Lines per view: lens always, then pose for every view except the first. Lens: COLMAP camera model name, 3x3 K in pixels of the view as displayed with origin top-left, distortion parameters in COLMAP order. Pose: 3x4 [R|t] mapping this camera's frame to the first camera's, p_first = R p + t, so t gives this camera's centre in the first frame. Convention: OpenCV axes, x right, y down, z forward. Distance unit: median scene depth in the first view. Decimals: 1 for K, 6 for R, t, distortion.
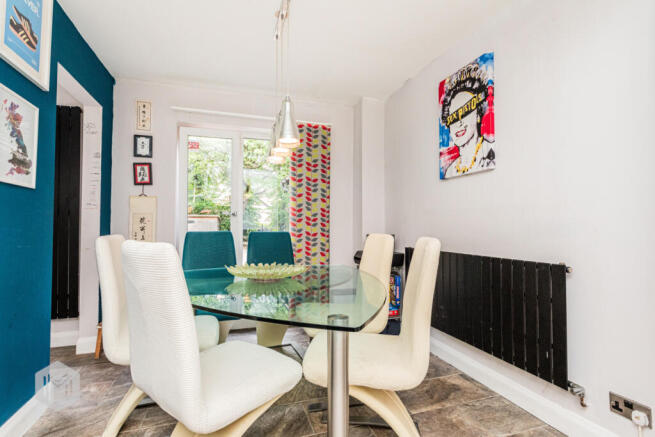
lens RADIAL K [[314.2, 0, 327.5], [0, 314.2, 218.5], [0, 0, 1]] dist [-0.021303, 0.000879]
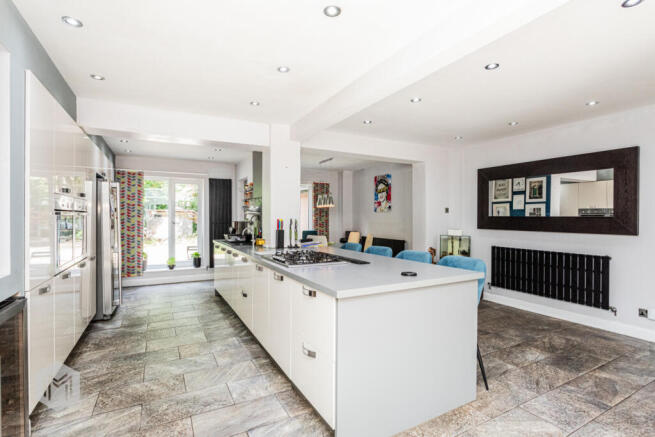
lens RADIAL K [[314.2, 0, 327.5], [0, 314.2, 218.5], [0, 0, 1]] dist [-0.021303, 0.000879]
pose [[0.984891, -0.000513, 0.173175, -0.545070], [-0.005822, 0.999332, 0.036071, -0.167339], [-0.173078, -0.036535, 0.984230, -1.705724]]
